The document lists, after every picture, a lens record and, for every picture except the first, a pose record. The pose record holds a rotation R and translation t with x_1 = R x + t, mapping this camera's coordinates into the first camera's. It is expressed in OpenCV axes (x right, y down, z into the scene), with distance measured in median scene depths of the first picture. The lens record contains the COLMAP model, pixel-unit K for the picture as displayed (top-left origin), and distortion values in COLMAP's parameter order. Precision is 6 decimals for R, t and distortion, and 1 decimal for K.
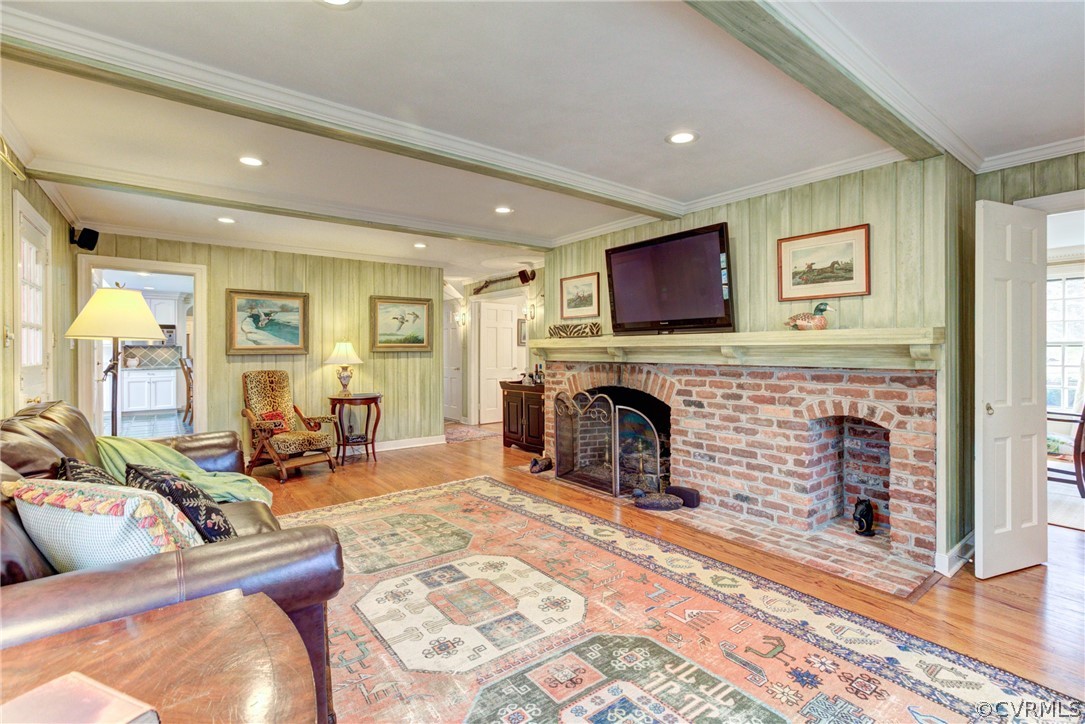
lens RADIAL K [[499.7, 0, 544.0], [0, 499.7, 354.4], [0, 0, 1]] dist [-0.016849, 0.006215]
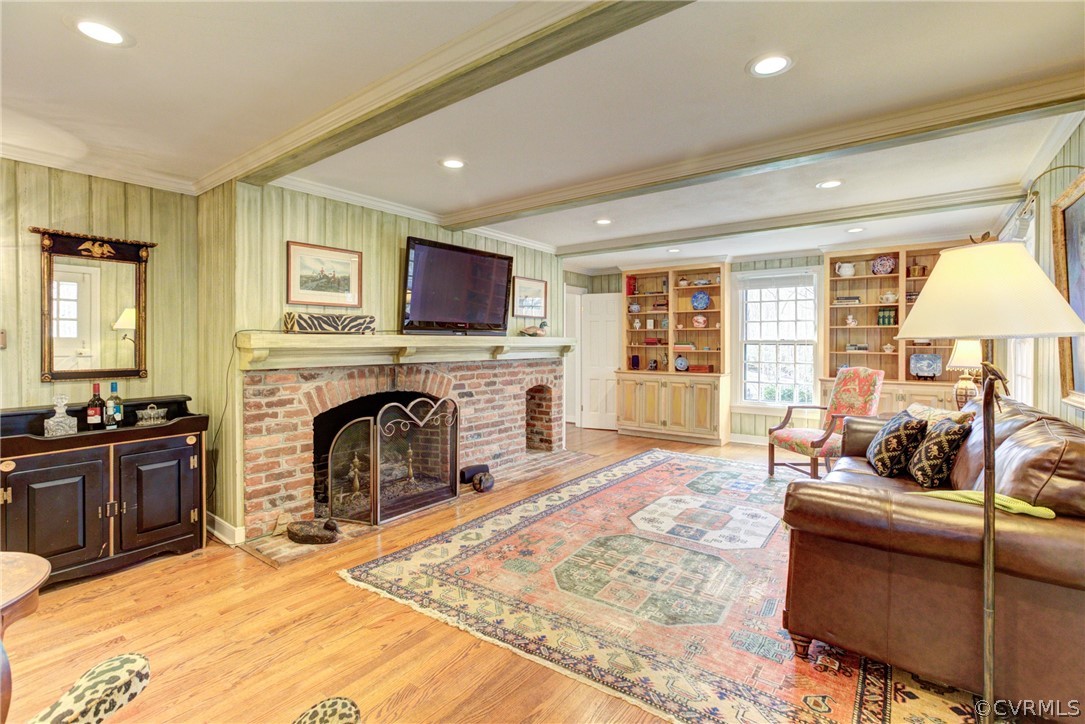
lens RADIAL K [[499.7, 0, 542.5], [0, 499.7, 345.7], [0, 0, 1]] dist [-0.016849, 0.006215]
pose [[-0.264959, -0.002028, 0.964258, -0.917664], [0.008608, 0.999953, 0.004468, -0.021879], [-0.964221, 0.009484, -0.264929, 1.170957]]
